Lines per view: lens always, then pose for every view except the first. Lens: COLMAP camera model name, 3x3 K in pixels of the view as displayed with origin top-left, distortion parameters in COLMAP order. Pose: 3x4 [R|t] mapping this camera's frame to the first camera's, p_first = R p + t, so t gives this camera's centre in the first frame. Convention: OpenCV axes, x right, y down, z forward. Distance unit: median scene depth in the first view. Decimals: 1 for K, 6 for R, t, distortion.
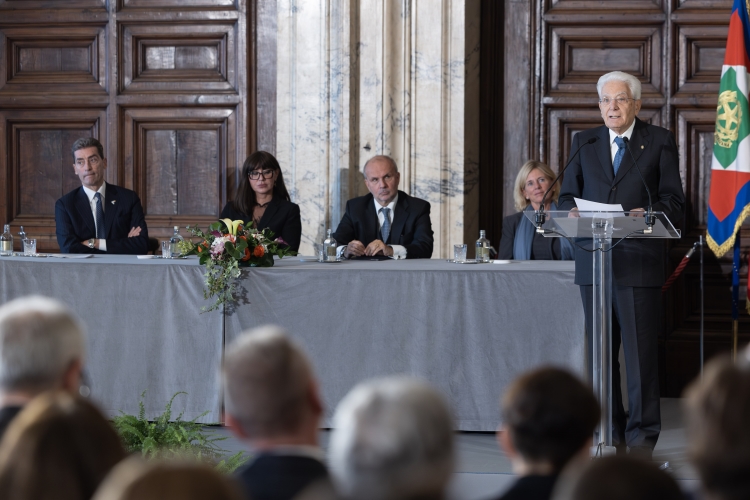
lens RADIAL K [[3278.0, 0, 375.0], [0, 3278.0, 250.4], [0, 0, 1]] dist [-0.886637, 0.000000]
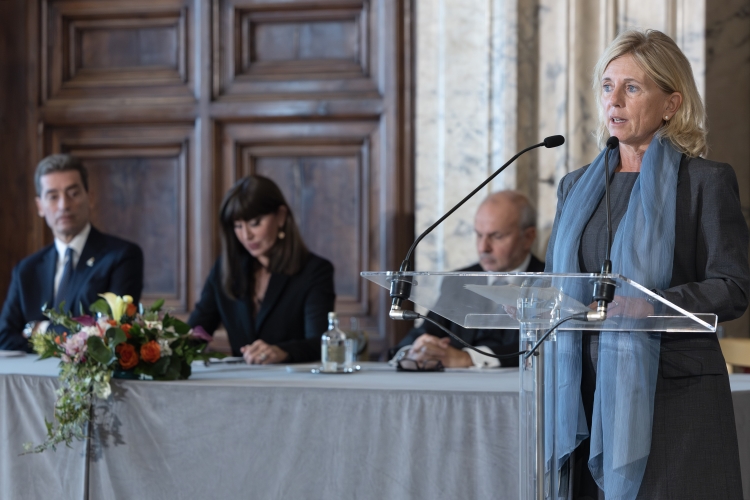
lens RADIAL K [[3278.0, 0, 375.1], [0, 3278.0, 249.8], [0, 0, 1]] dist [-0.886637, 0.000000]
pose [[0.938803, -0.000288, -0.344455, 0.188660], [-0.010953, 0.999469, -0.030687, -0.000511], [0.344281, 0.032581, 0.938301, 0.476332]]
